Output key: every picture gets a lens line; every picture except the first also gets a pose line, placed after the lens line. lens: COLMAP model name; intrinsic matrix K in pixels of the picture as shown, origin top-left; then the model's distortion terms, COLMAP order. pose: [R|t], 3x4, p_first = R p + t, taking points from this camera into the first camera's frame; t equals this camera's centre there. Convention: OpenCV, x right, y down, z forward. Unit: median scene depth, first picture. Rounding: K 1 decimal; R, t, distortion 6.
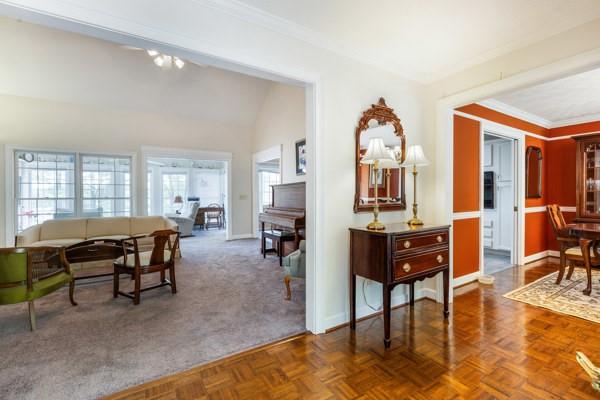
lens RADIAL K [[267.6, 0, 303.8], [0, 267.6, 197.7], [0, 0, 1]] dist [-0.002795, -0.000427]
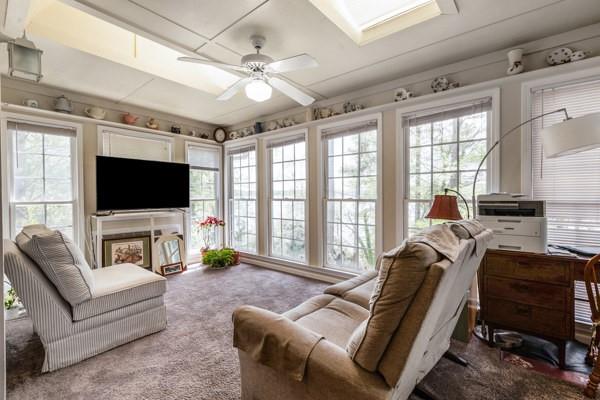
lens RADIAL K [[267.6, 0, 303.8], [0, 267.6, 197.7], [0, 0, 1]] dist [-0.002795, -0.000427]
pose [[0.323895, 0.010709, -0.946032, -0.262680], [0.000351, 0.999935, 0.011439, -0.005506], [0.946093, -0.004037, 0.323870, 0.782135]]
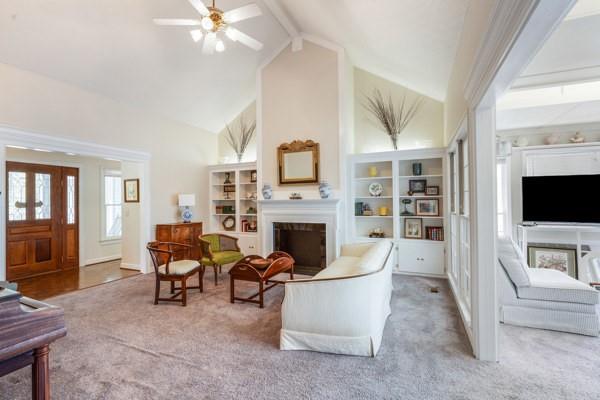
lens RADIAL K [[267.6, 0, 303.8], [0, 267.6, 197.7], [0, 0, 1]] dist [-0.002795, -0.000427]
pose [[-0.825496, -0.004874, -0.564387, -0.137240], [0.001616, 0.999938, -0.010998, -0.019778], [0.564406, -0.009991, -0.825437, 0.796281]]
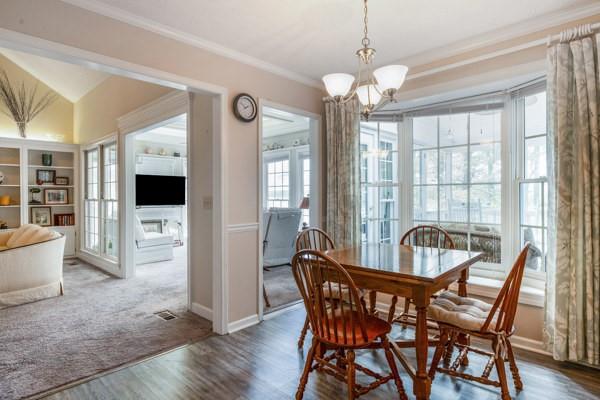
lens RADIAL K [[324.9, 0, 300.0], [0, 324.9, 200.0], [0, 0, 1]] dist [0.000864, -0.000162]
pose [[0.253273, 0.007239, -0.967368, 0.170929], [-0.002772, 0.999973, 0.006758, -0.004264], [0.967391, 0.000970, 0.253286, 0.823560]]
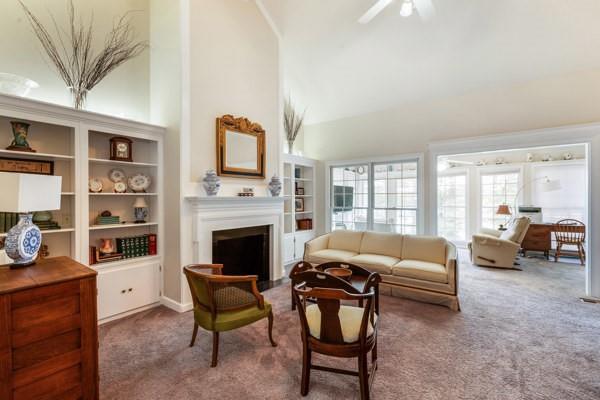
lens RADIAL K [[267.6, 0, 303.8], [0, 267.6, 197.7], [0, 0, 1]] dist [-0.002795, -0.000427]
pose [[0.376766, -0.006143, -0.926288, -0.015323], [-0.003227, 0.999963, -0.007945, -0.017530], [0.926303, 0.005982, 0.376732, 0.247561]]
